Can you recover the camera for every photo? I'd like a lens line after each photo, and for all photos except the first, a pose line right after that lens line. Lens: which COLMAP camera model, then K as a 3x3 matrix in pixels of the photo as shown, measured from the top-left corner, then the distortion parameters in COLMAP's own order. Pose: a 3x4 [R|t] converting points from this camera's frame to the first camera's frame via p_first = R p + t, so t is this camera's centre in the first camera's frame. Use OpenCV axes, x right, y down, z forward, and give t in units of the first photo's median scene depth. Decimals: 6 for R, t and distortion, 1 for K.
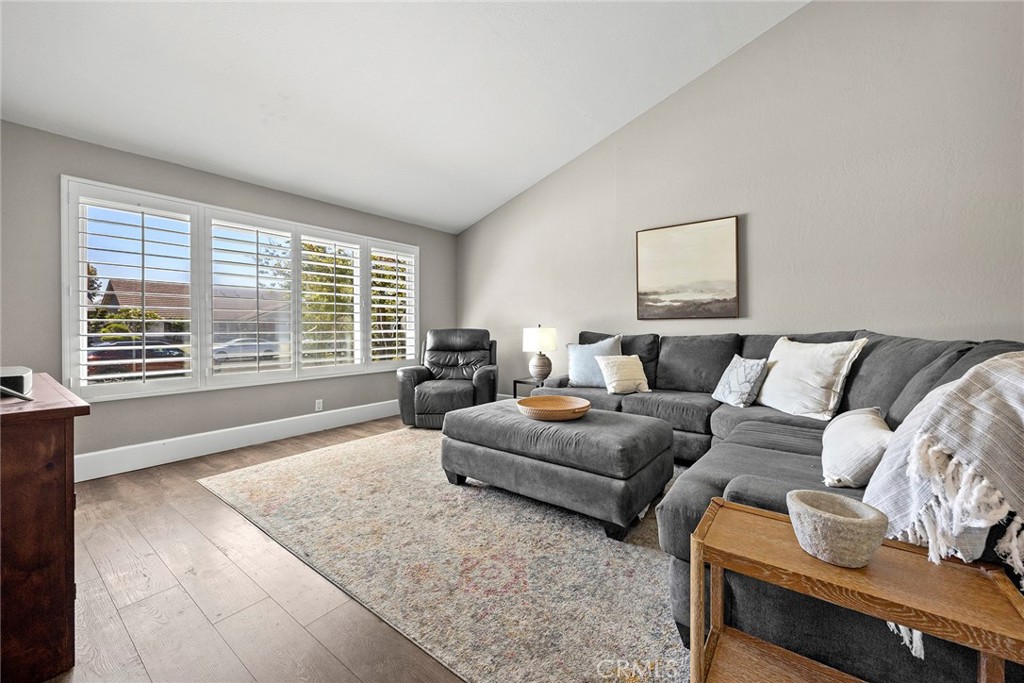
lens RADIAL K [[403.0, 0, 509.2], [0, 403.0, 328.8], [0, 0, 1]] dist [-0.001056, -0.000493]
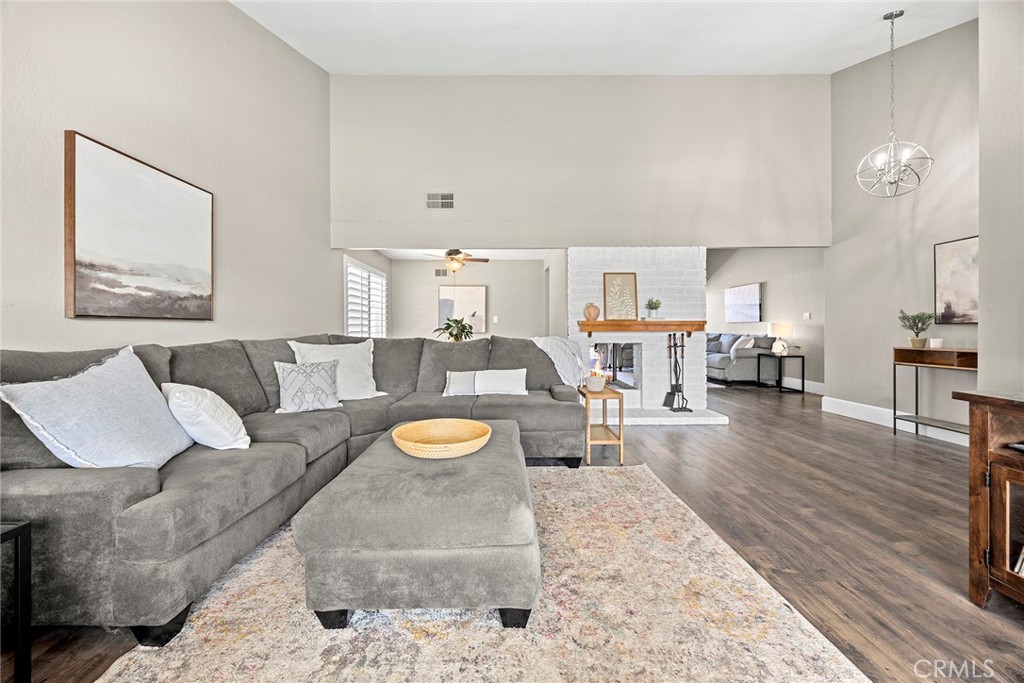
lens RADIAL K [[413.4, 0, 492.9], [0, 413.4, 328.6], [0, 0, 1]] dist [0.005659, 0.001027]
pose [[-0.612426, 0.005573, 0.790509, -0.401719], [0.006204, 0.999978, -0.002243, -0.005368], [-0.790504, 0.003530, -0.612447, 0.990108]]
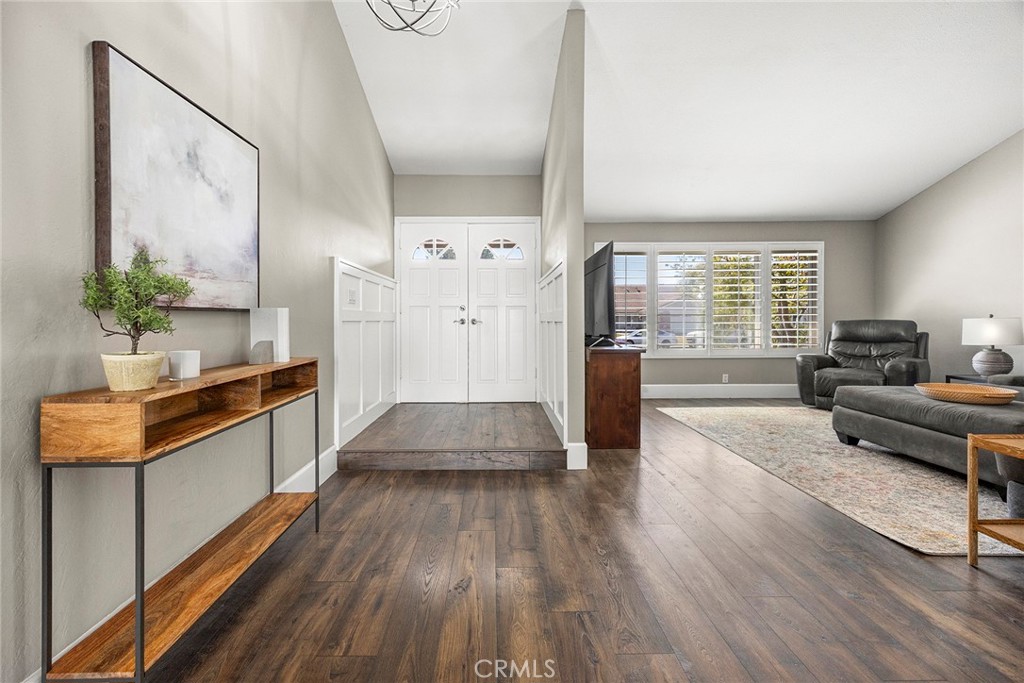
lens RADIAL K [[413.4, 0, 500.7], [0, 413.4, 325.9], [0, 0, 1]] dist [0.005659, 0.001027]
pose [[0.611346, 0.010039, -0.791300, 0.163345], [0.000327, 0.999916, 0.012938, 0.001722], [0.791364, -0.008168, 0.611291, -0.453602]]
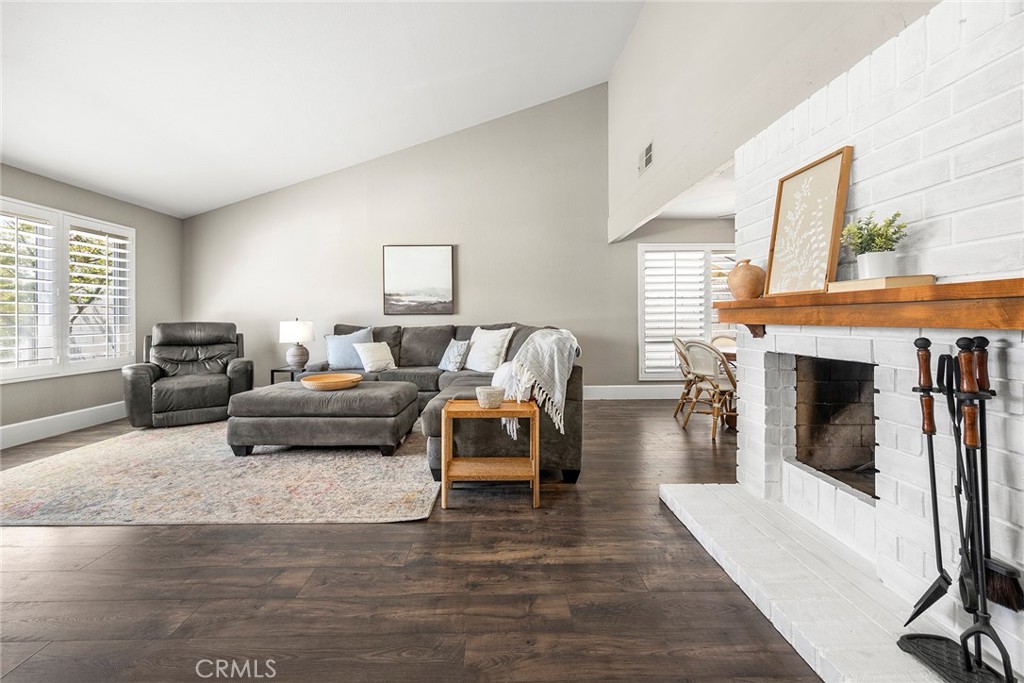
lens RADIAL K [[403.0, 0, 508.6], [0, 403.0, 326.6], [0, 0, 1]] dist [-0.001056, -0.000493]
pose [[0.786984, -0.009501, 0.616901, -0.175015], [0.001659, 0.999910, 0.013283, -0.001311], [-0.616972, -0.009430, 0.786929, -0.275852]]
